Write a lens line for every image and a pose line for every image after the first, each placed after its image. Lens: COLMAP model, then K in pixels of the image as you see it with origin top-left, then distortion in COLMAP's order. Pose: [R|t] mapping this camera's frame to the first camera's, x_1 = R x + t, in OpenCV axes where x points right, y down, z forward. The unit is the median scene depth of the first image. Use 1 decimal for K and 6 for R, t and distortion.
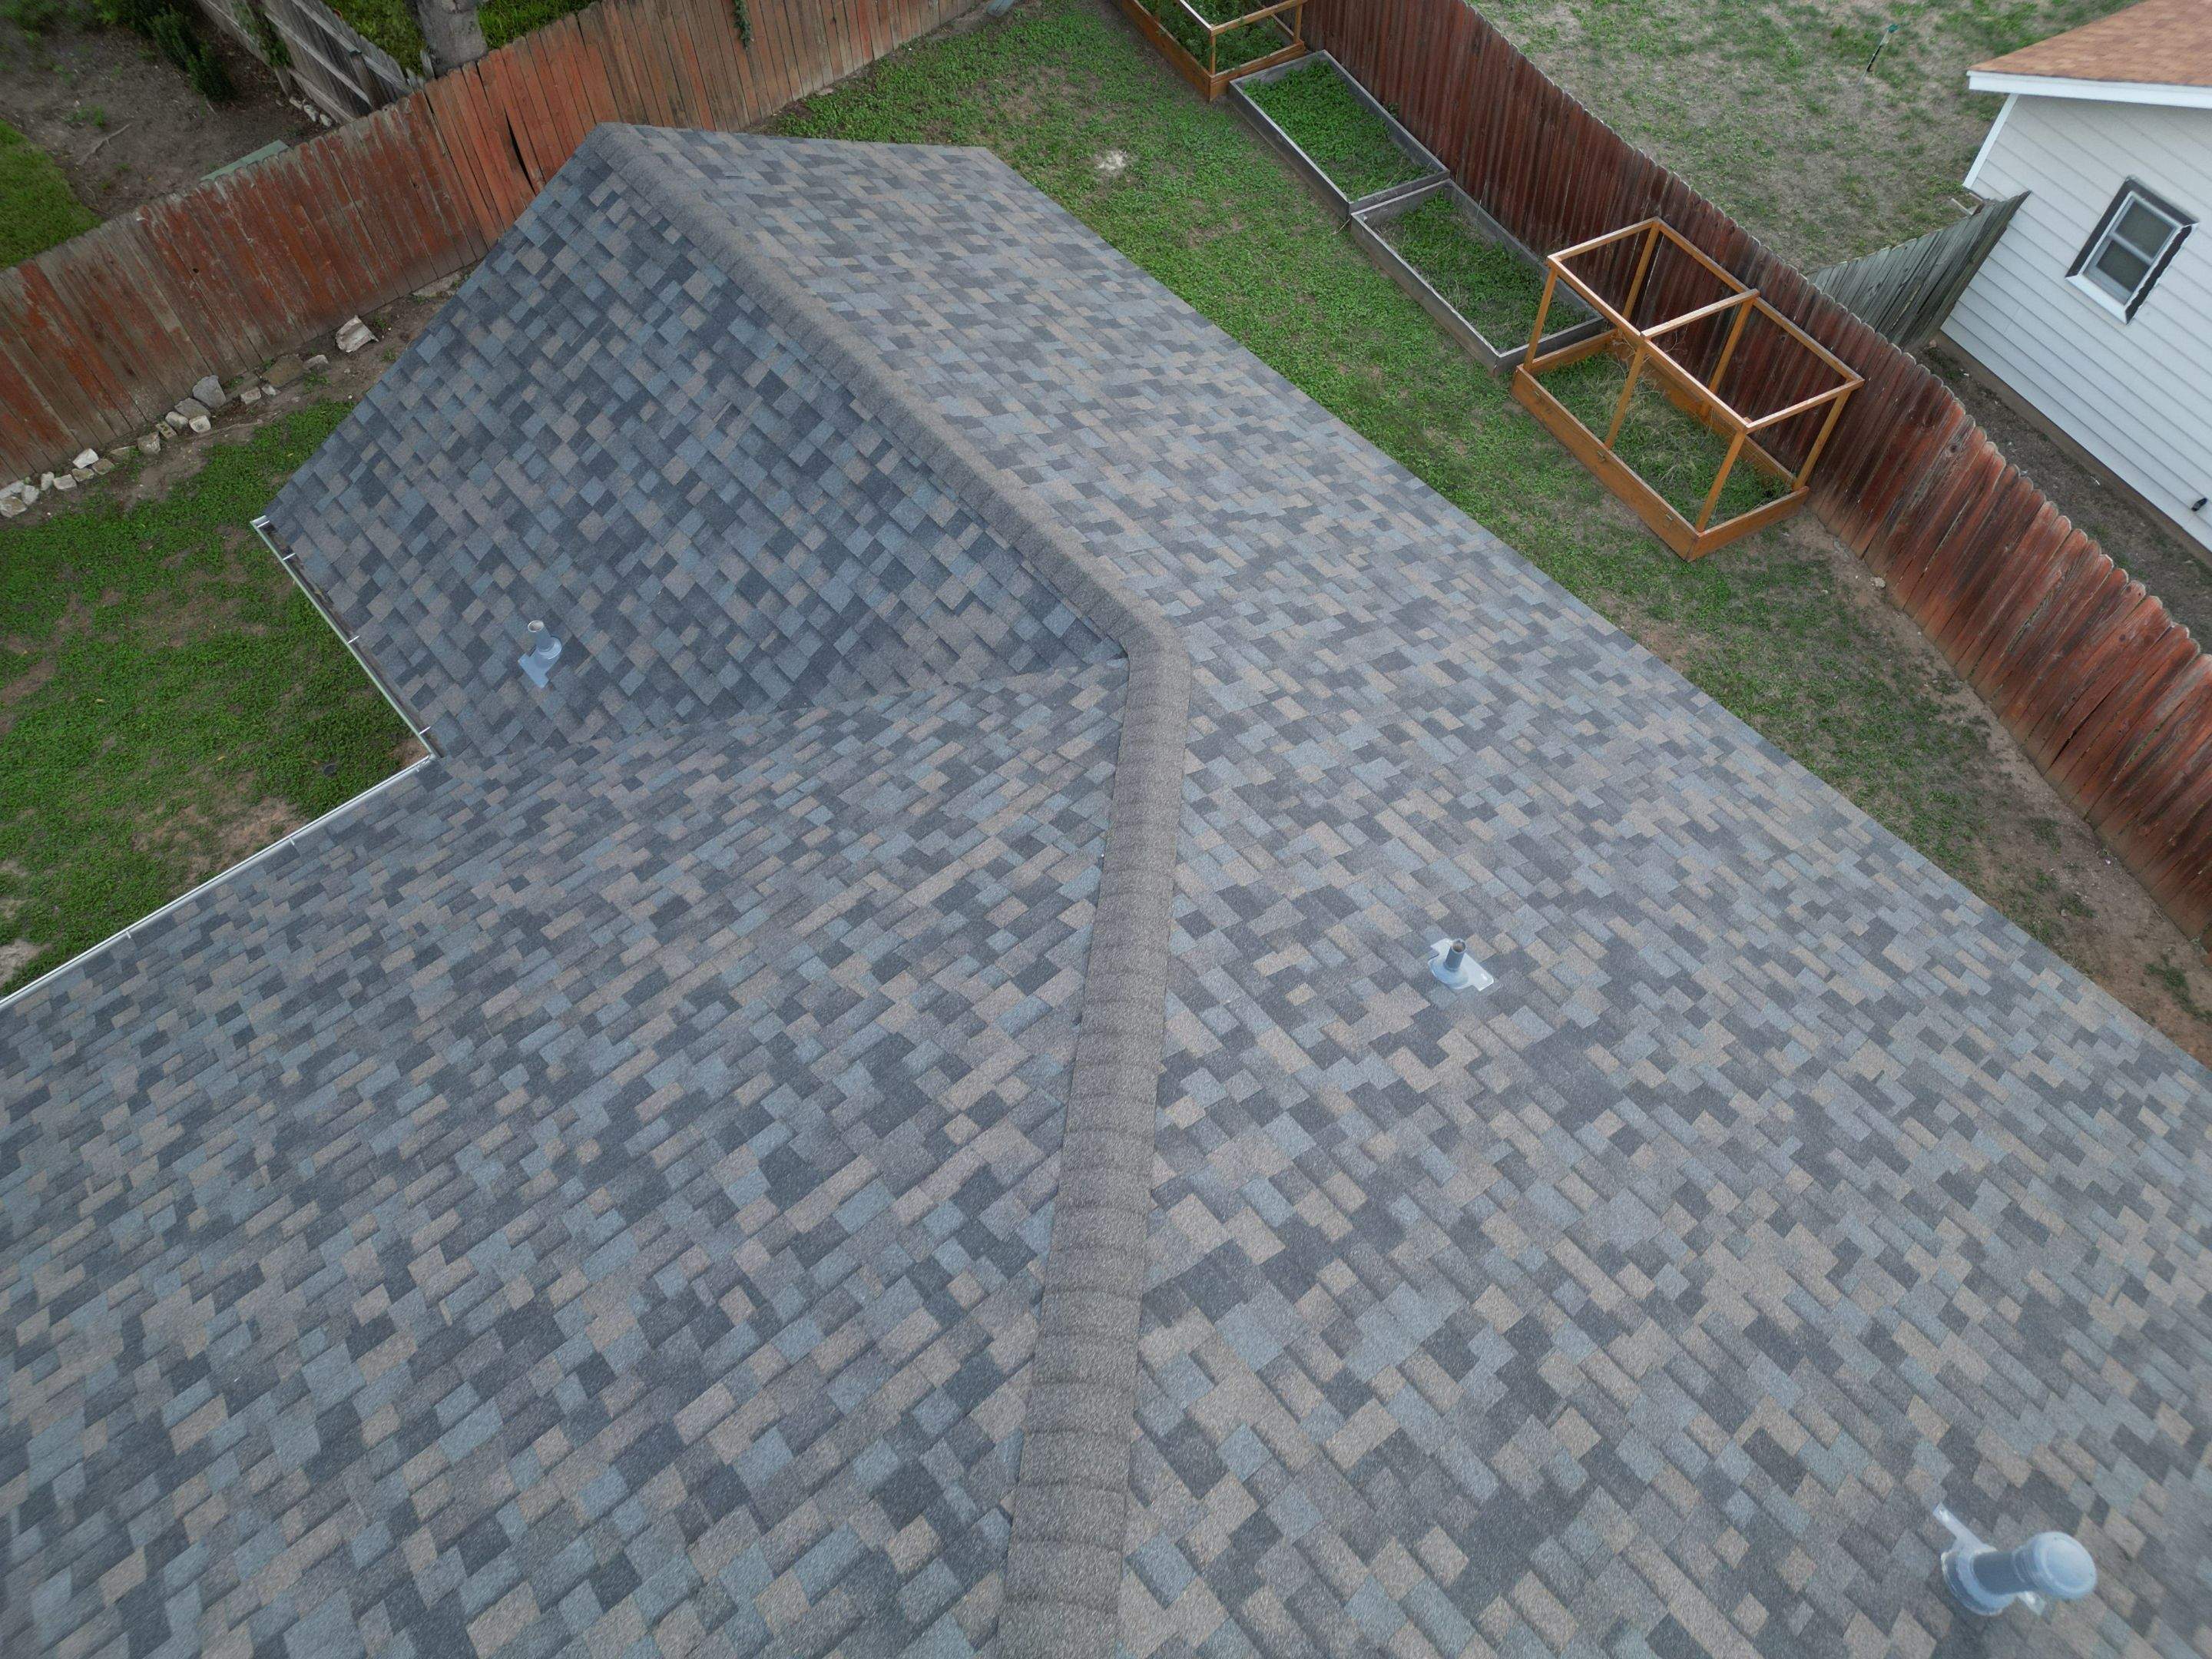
lens RADIAL K [[1542.8, 0, 1101.6], [0, 1542.8, 830.1], [0, 0, 1]] dist [0.076588, -0.076471]
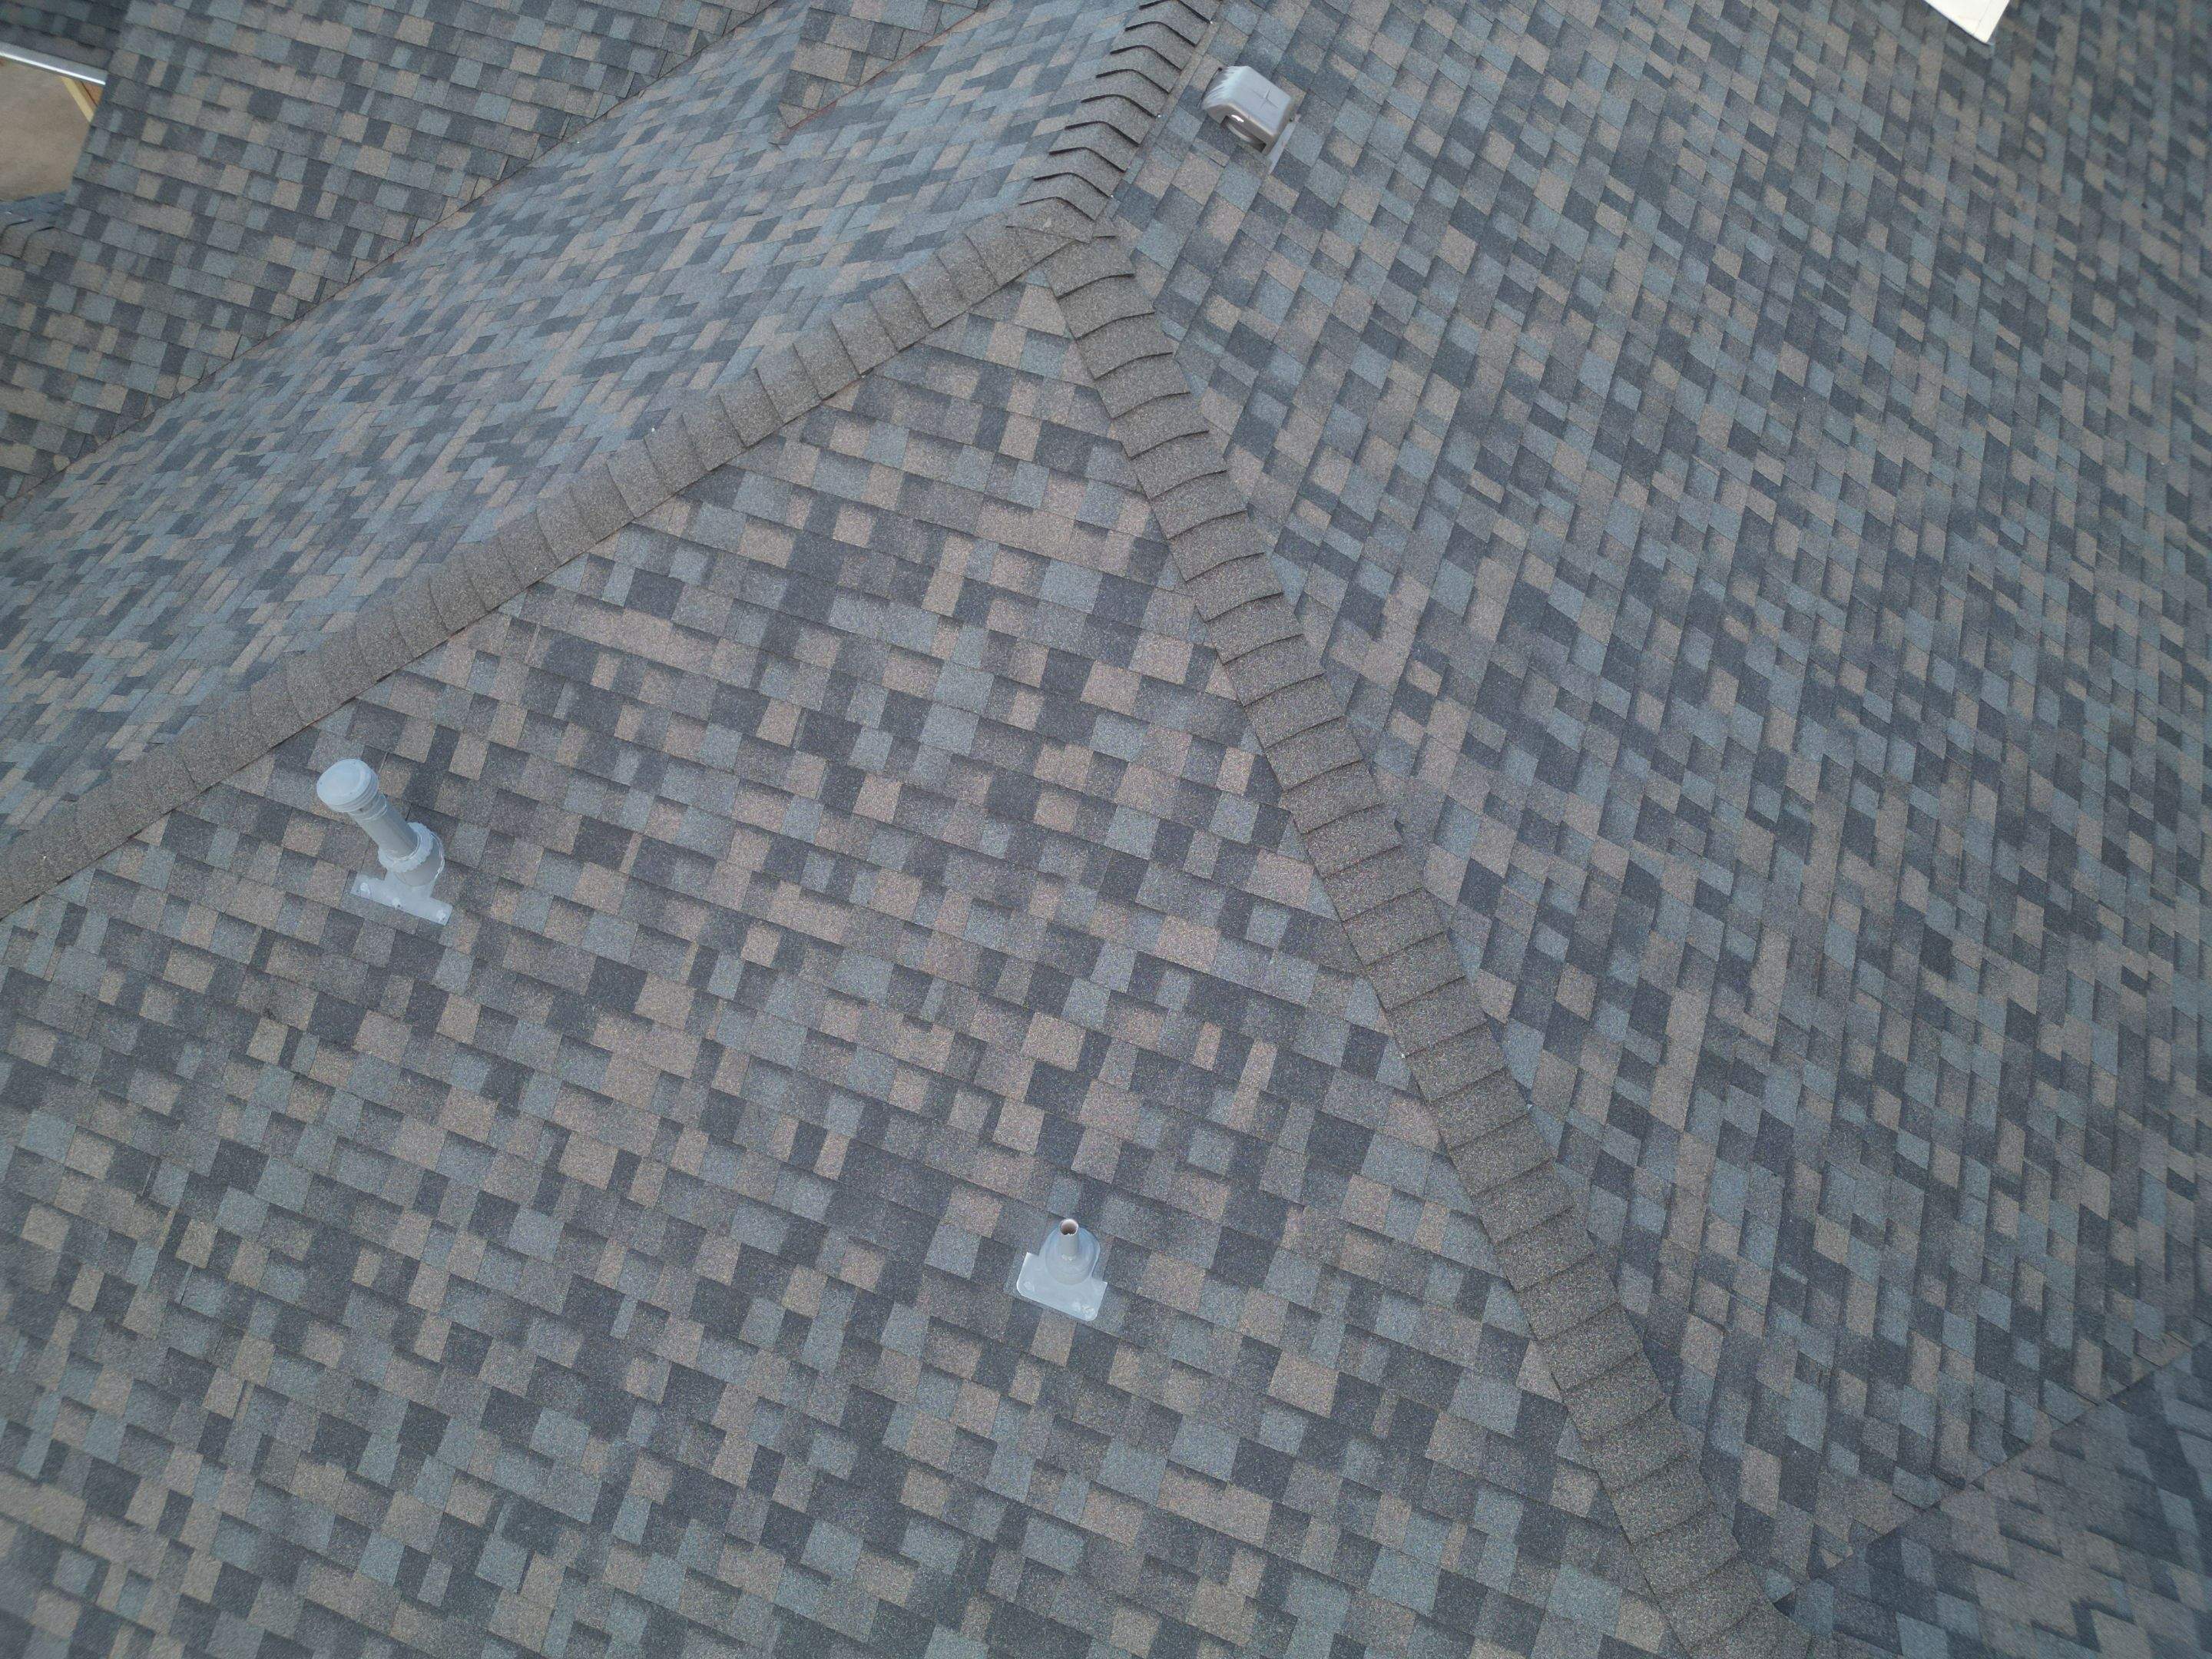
lens RADIAL K [[1542.8, 0, 1101.6], [0, 1542.8, 830.1], [0, 0, 1]] dist [0.076588, -0.076471]
pose [[-0.867558, 0.439251, -0.233241, 0.231617], [-0.408429, -0.361661, 0.838085, -0.375125], [0.283775, 0.822350, 0.493165, 0.351299]]
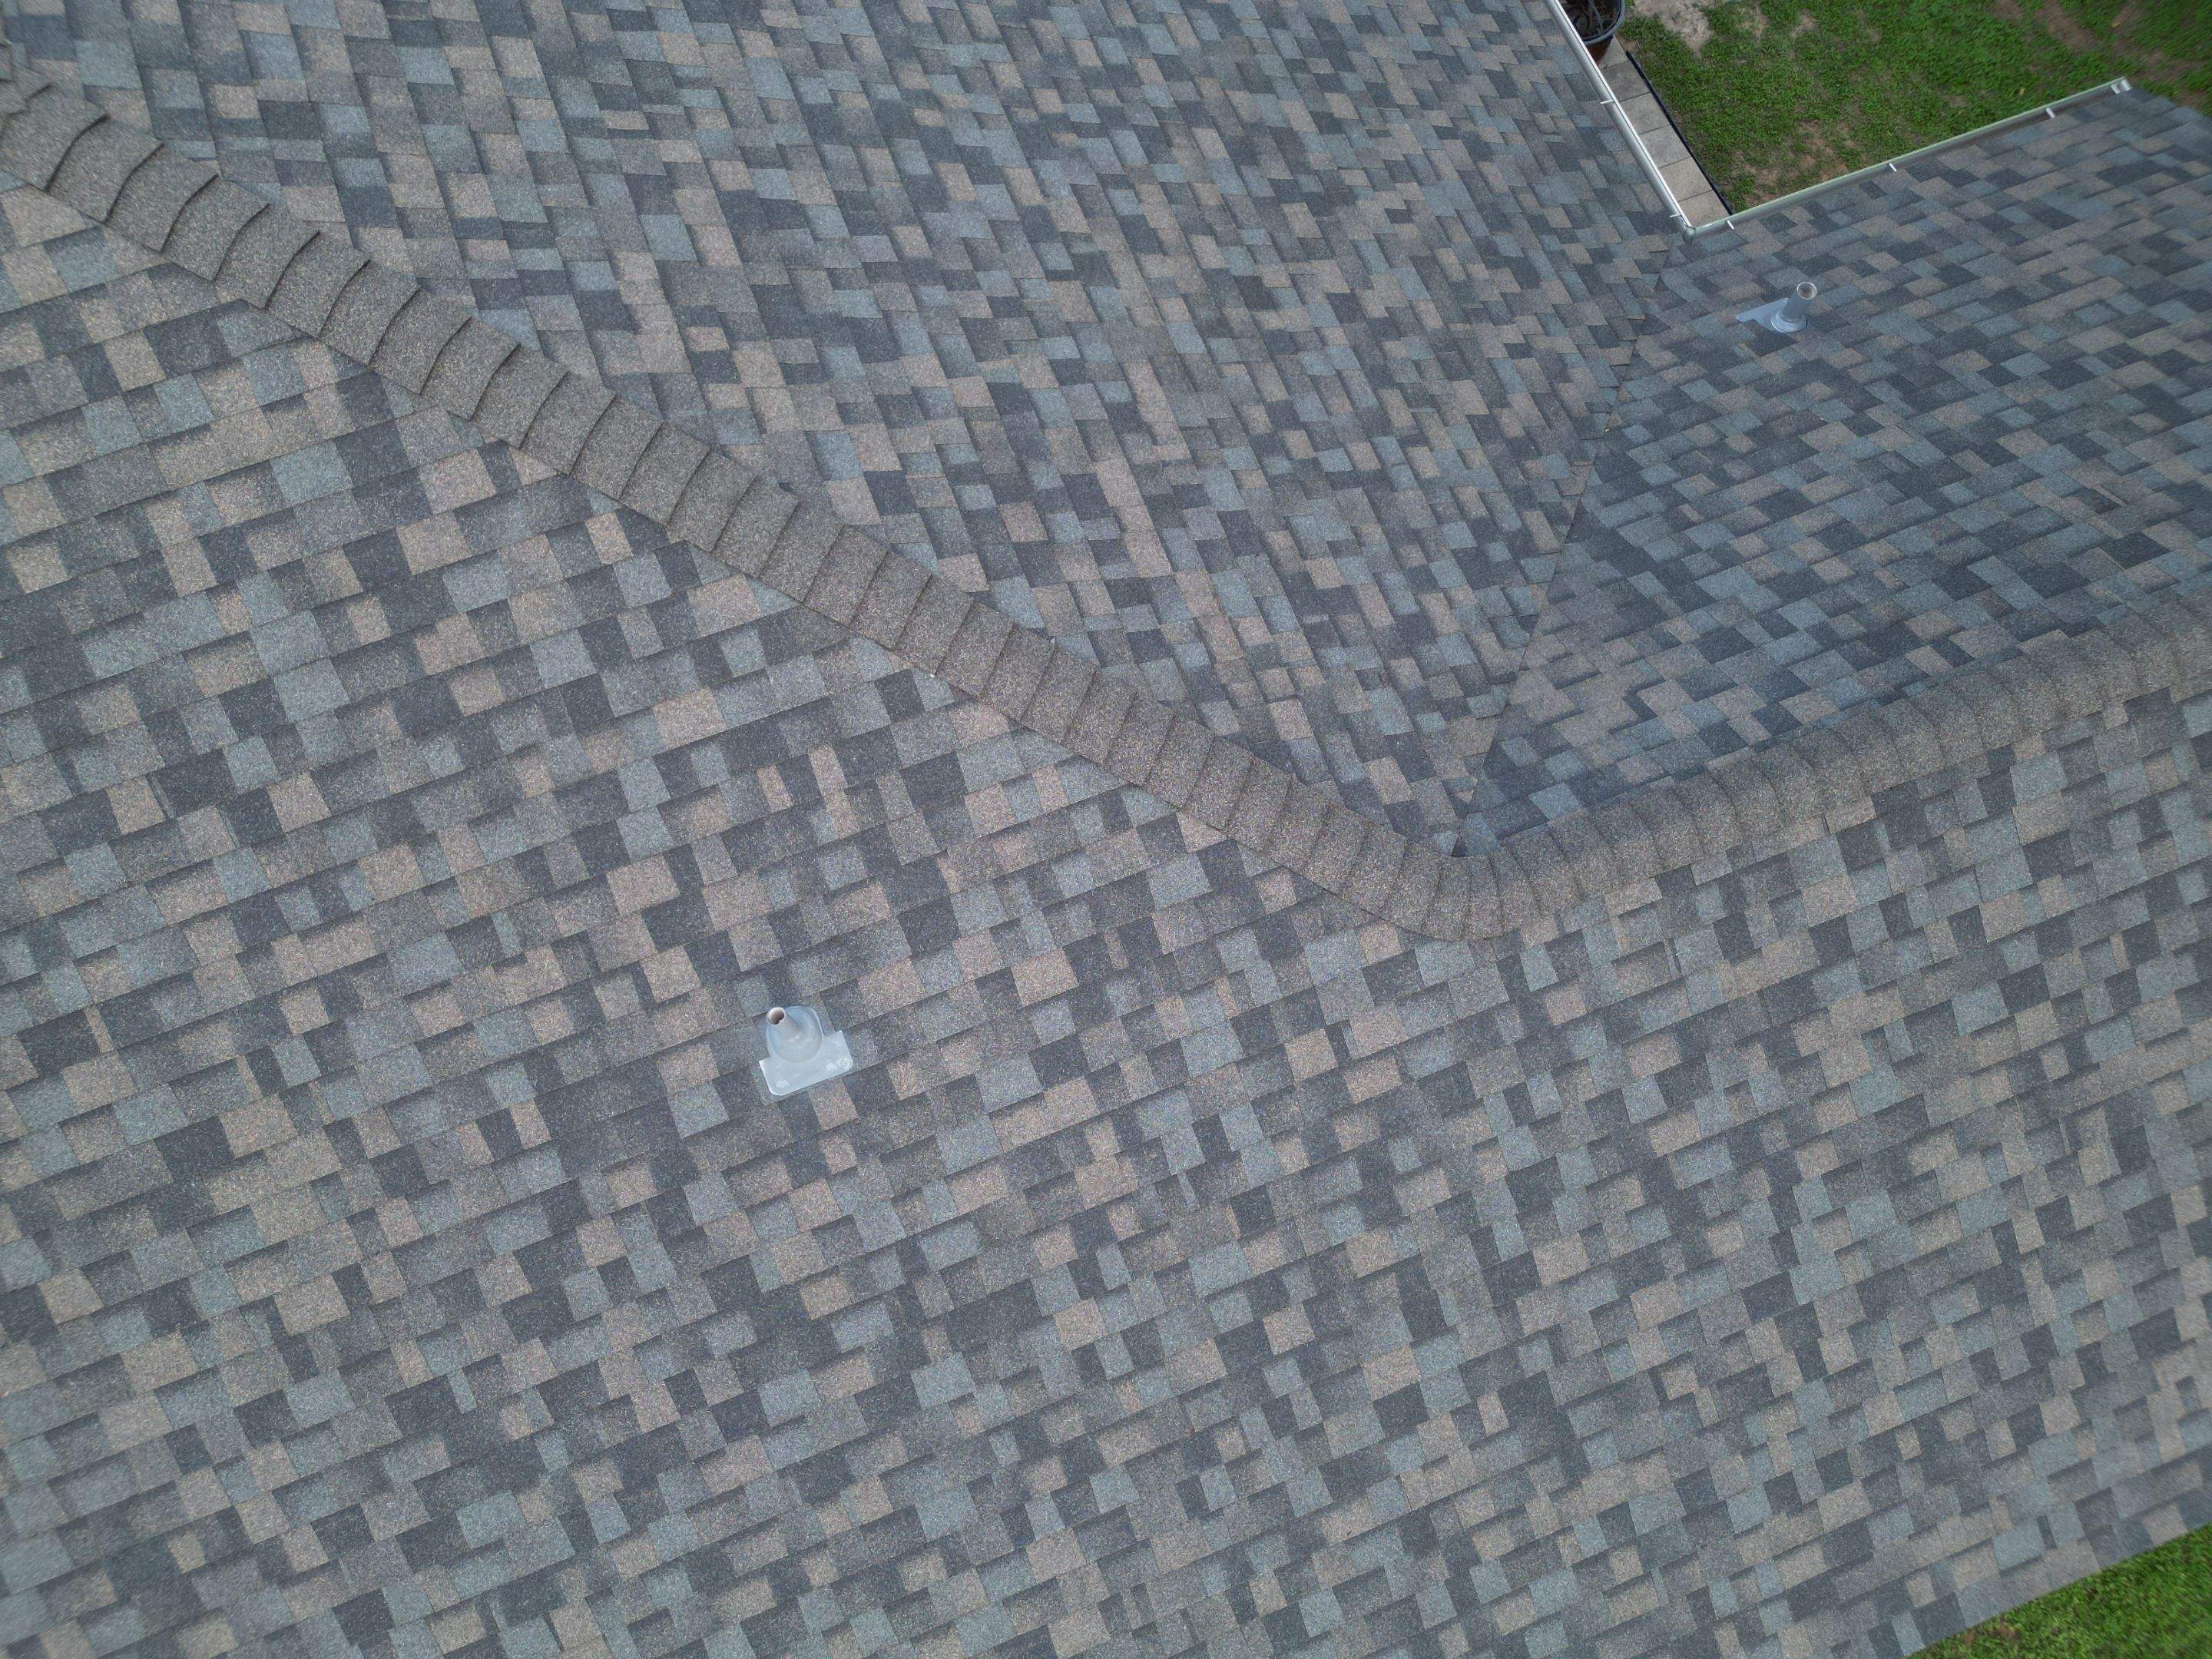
lens RADIAL K [[1542.8, 0, 1101.6], [0, 1542.8, 830.1], [0, 0, 1]] dist [0.076588, -0.076471]
pose [[-0.320963, 0.906570, -0.274069, 0.228996], [-0.791947, -0.098195, 0.602642, -0.376421], [0.519425, 0.410474, 0.749472, 0.356613]]
